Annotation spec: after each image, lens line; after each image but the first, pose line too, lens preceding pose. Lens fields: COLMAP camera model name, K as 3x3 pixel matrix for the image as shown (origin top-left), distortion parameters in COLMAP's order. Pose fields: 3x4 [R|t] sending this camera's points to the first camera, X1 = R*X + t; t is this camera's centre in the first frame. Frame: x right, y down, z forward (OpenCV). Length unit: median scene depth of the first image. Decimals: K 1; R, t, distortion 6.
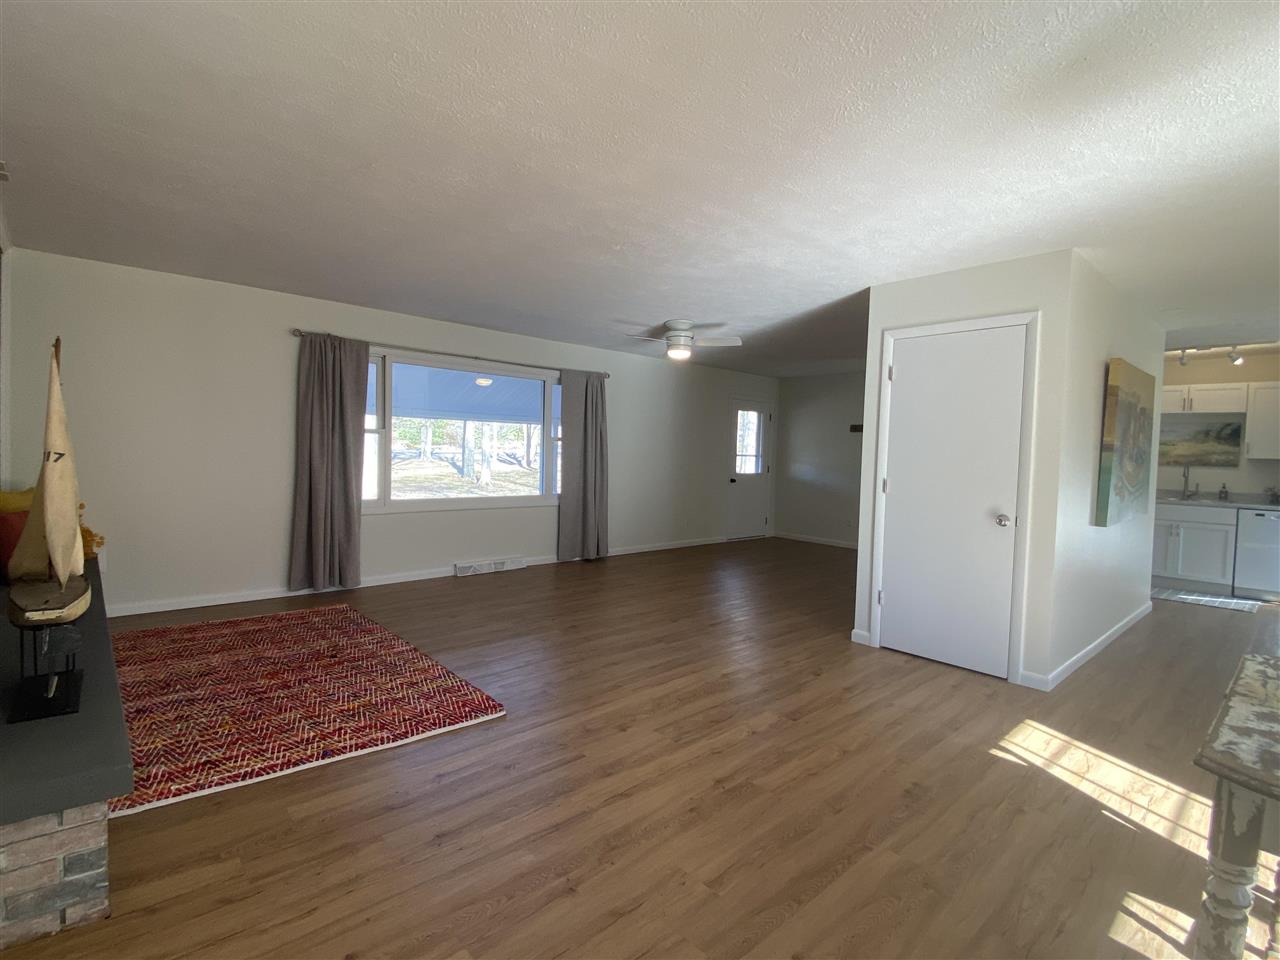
lens RADIAL K [[616.3, 0, 638.9], [0, 616.3, 478.6], [0, 0, 1]] dist [-0.003824, -0.005632]
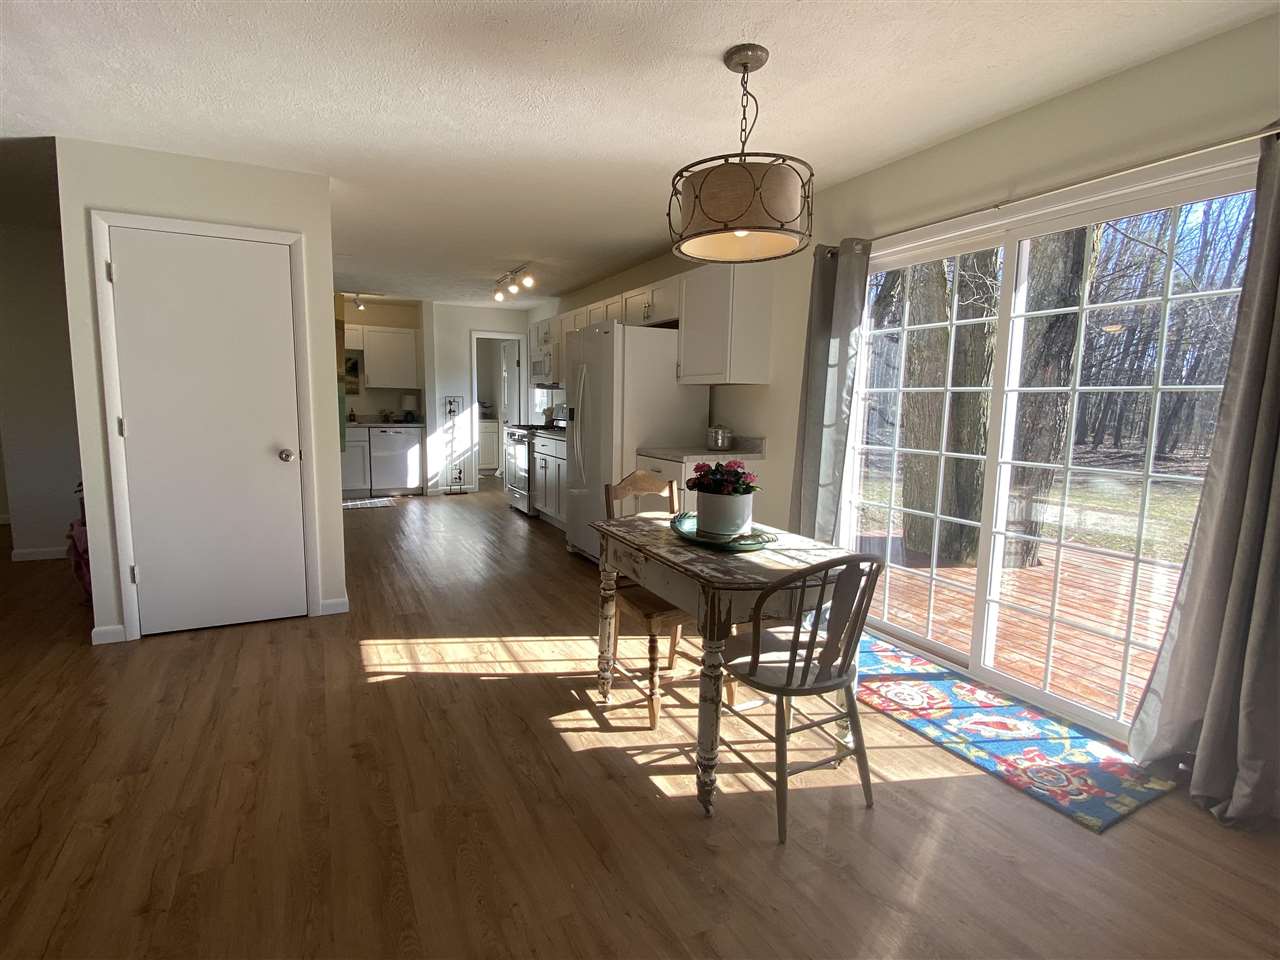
lens RADIAL K [[616.3, 0, 645.5], [0, 616.3, 476.1], [0, 0, 1]] dist [-0.003824, -0.005632]
pose [[0.259365, -0.140480, 0.955508, -0.176988], [0.033387, 0.990077, 0.136500, -0.010984], [-0.965202, -0.003502, 0.261482, 0.225173]]
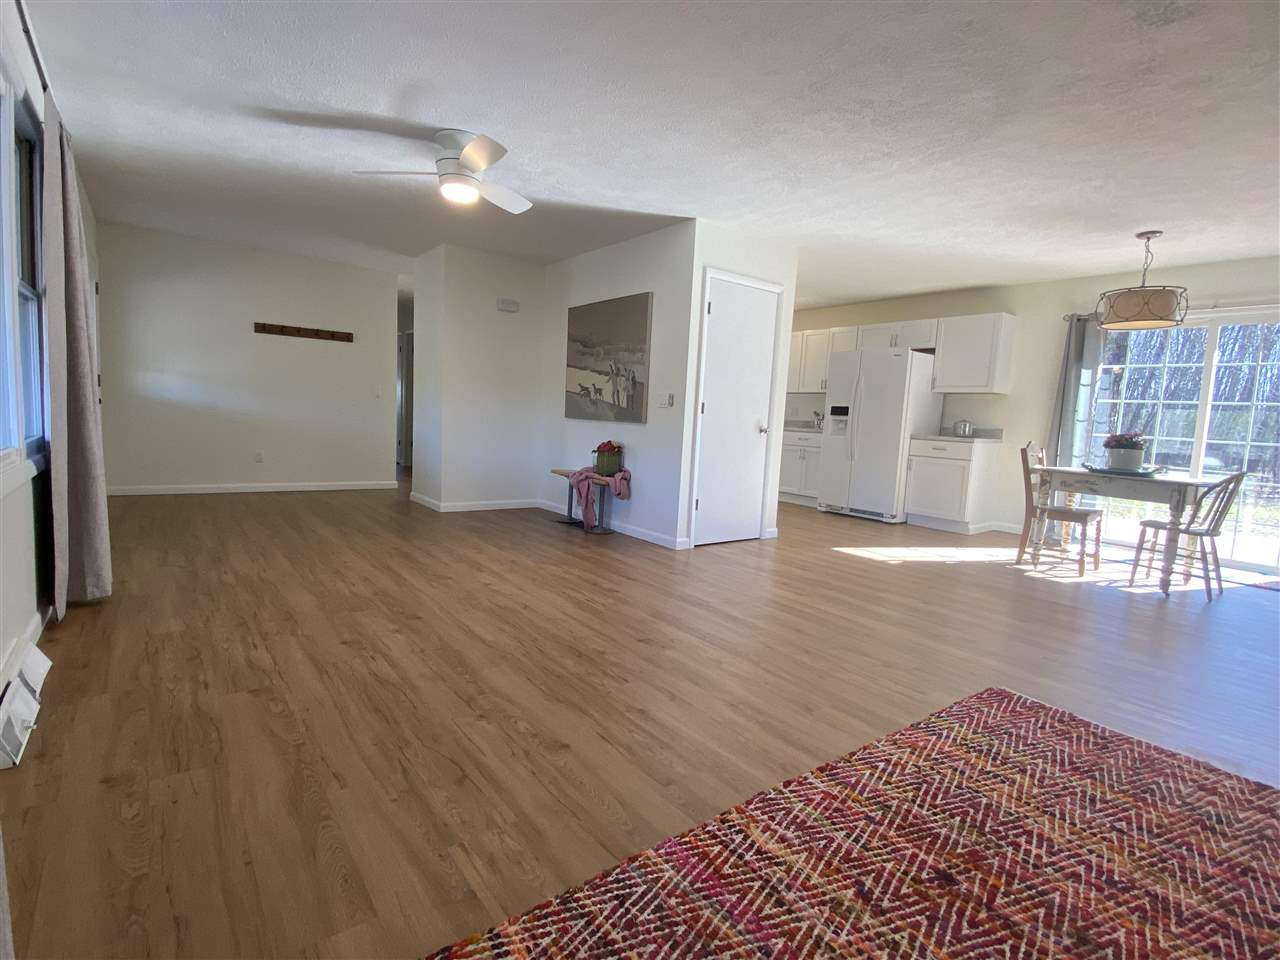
lens RADIAL K [[616.3, 0, 638.3], [0, 616.3, 473.8], [0, 0, 1]] dist [-0.003824, -0.005632]
pose [[0.081391, -0.124178, 0.988916, -0.868324], [-0.005676, 0.992134, 0.125049, -0.004911], [-0.996666, -0.015791, 0.080046, 1.197127]]
